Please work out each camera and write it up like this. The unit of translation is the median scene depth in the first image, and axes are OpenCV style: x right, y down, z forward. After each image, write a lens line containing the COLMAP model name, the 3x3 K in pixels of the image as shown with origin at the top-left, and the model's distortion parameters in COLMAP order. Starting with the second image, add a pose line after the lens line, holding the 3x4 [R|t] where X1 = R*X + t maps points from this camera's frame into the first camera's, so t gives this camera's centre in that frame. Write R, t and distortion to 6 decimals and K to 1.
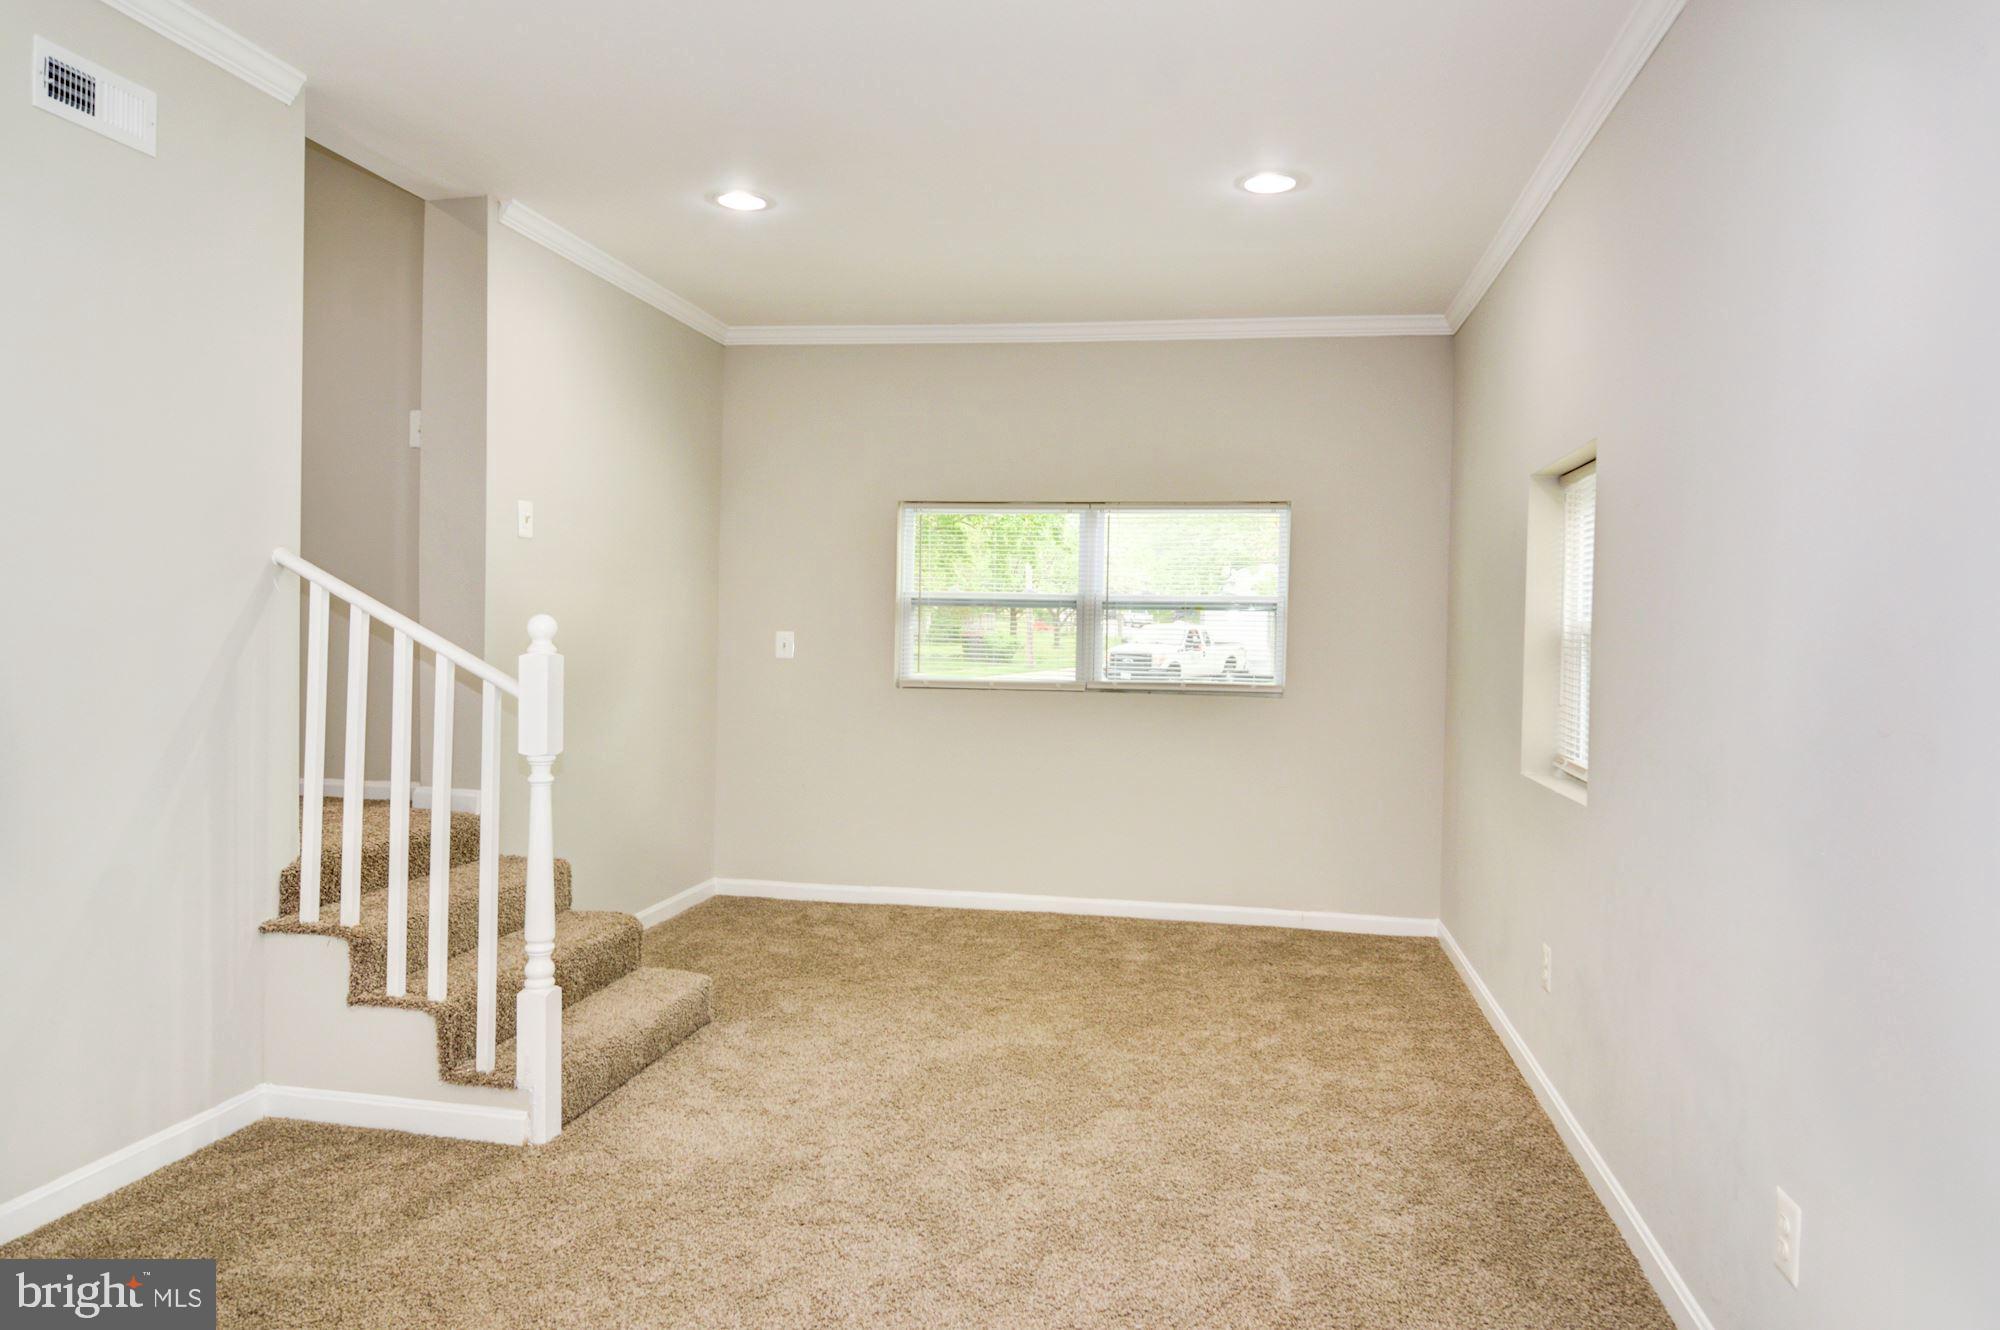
lens RADIAL K [[1235.8, 0, 1011.2], [0, 1235.8, 658.3], [0, 0, 1]] dist [0.002673, -0.019148]
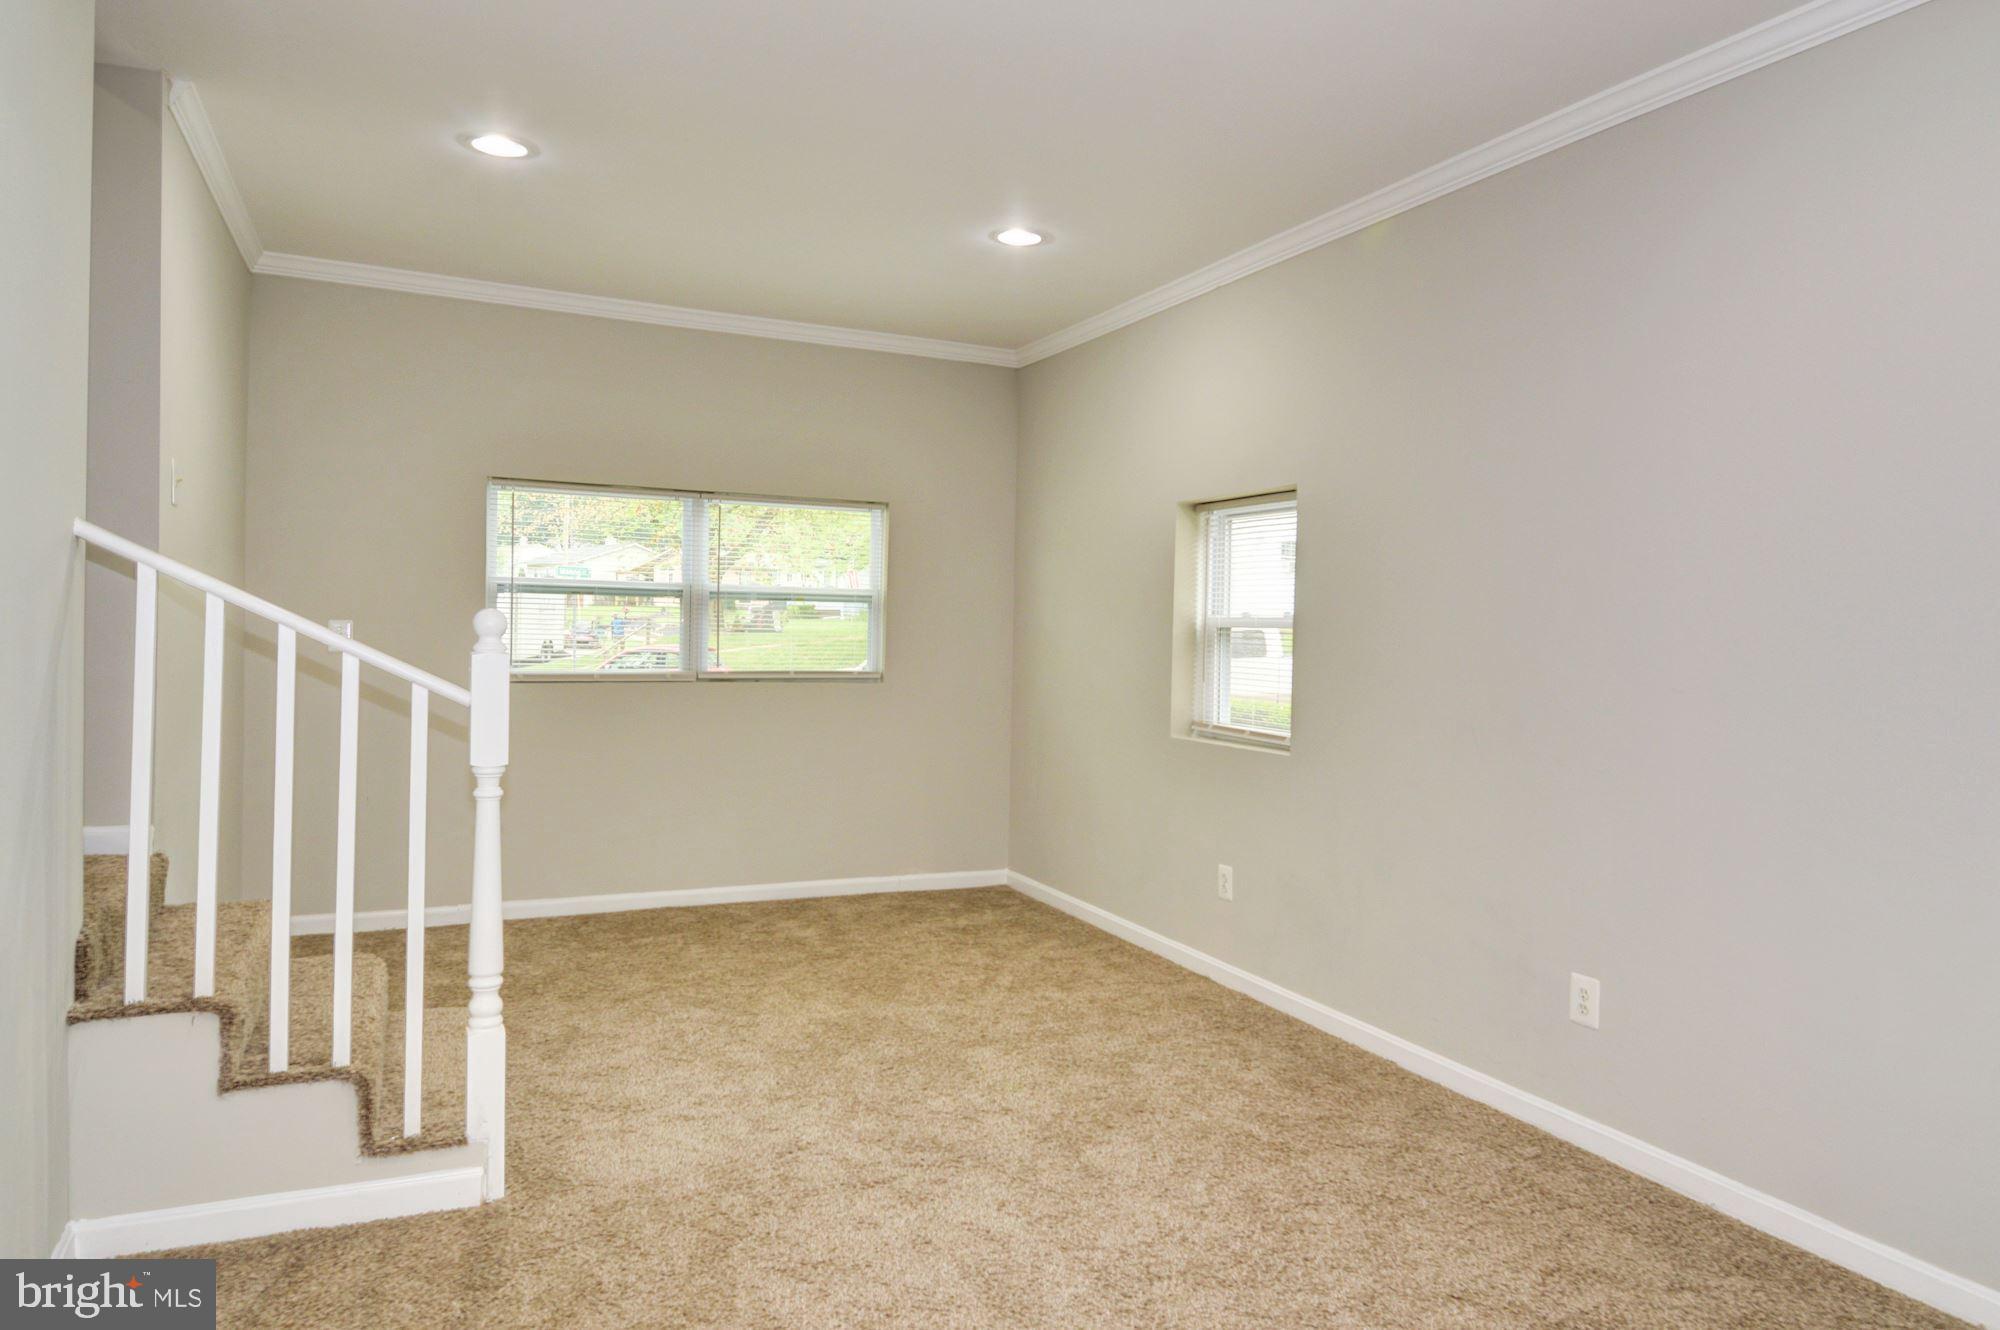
lens RADIAL K [[1268.8, 0, 1000.0], [0, 1268.8, 665.0], [0, 0, 1]] dist [-0.007351, -0.021364]
pose [[0.819596, -0.017706, 0.572669, -0.484415], [0.007149, 0.999761, 0.020678, -0.008977], [-0.572898, -0.012854, 0.819526, 0.034440]]
